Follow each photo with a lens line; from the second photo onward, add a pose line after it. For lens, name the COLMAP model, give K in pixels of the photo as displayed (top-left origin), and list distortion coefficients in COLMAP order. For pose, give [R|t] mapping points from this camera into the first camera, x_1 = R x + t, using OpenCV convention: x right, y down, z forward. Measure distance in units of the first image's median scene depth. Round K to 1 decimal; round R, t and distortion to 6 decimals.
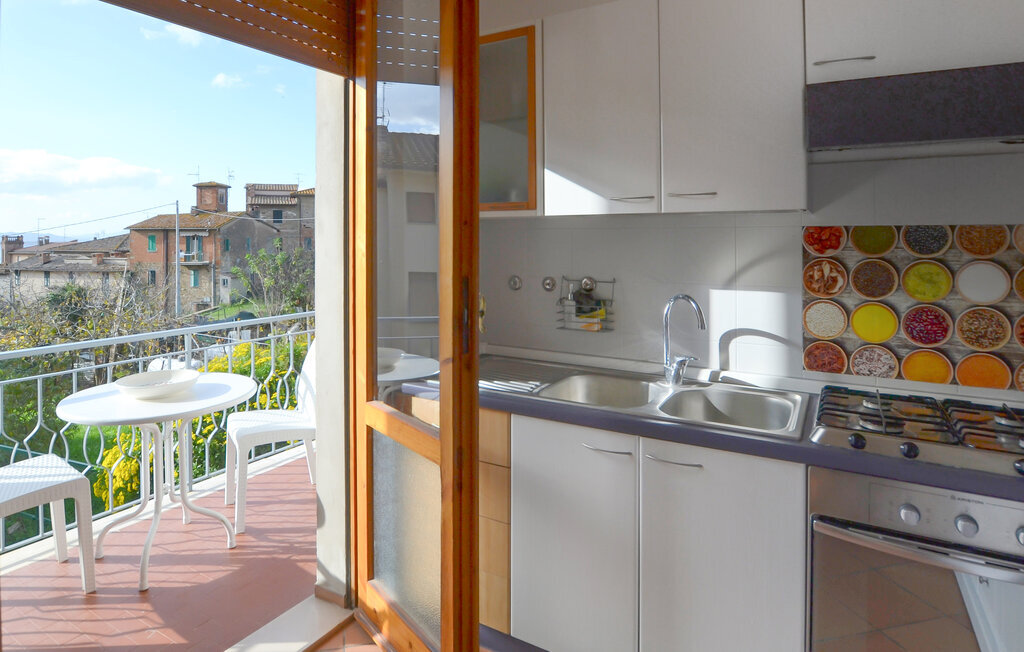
lens RADIAL K [[602.9, 0, 453.9], [0, 602.9, 232.5], [0, 0, 1]] dist [-0.001461, -0.001736]
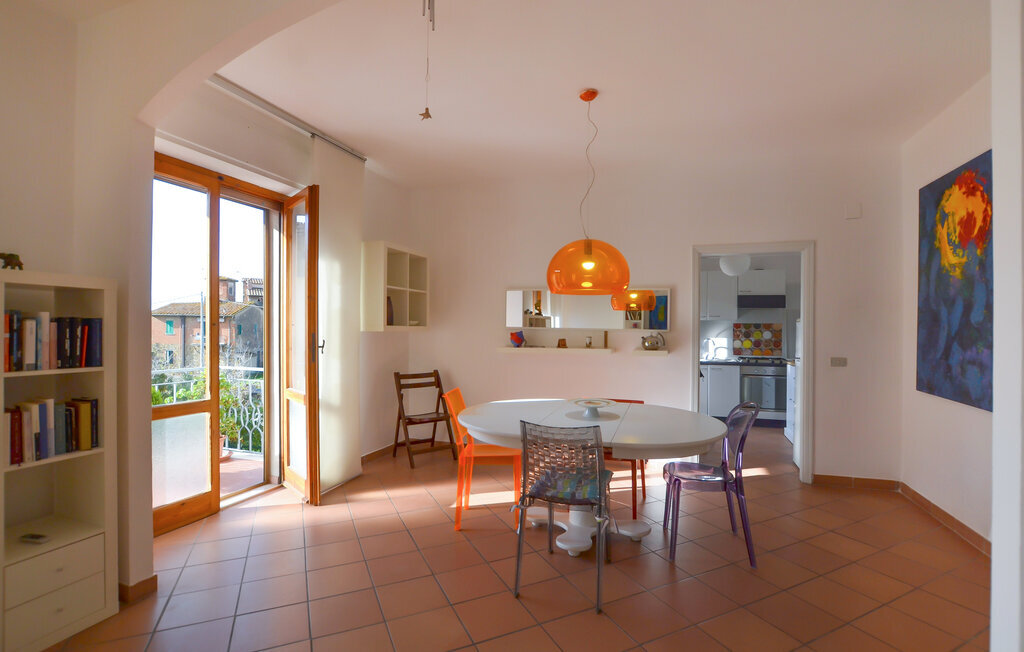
lens RADIAL K [[493.3, 0, 512.5], [0, 493.3, 318.5], [0, 0, 1]] dist [-0.002093, -0.000341]
pose [[0.971934, 0.015137, 0.234765, -0.083153], [-0.013350, 0.999869, -0.009198, 0.000519], [-0.234874, 0.005806, 0.972009, -0.096519]]
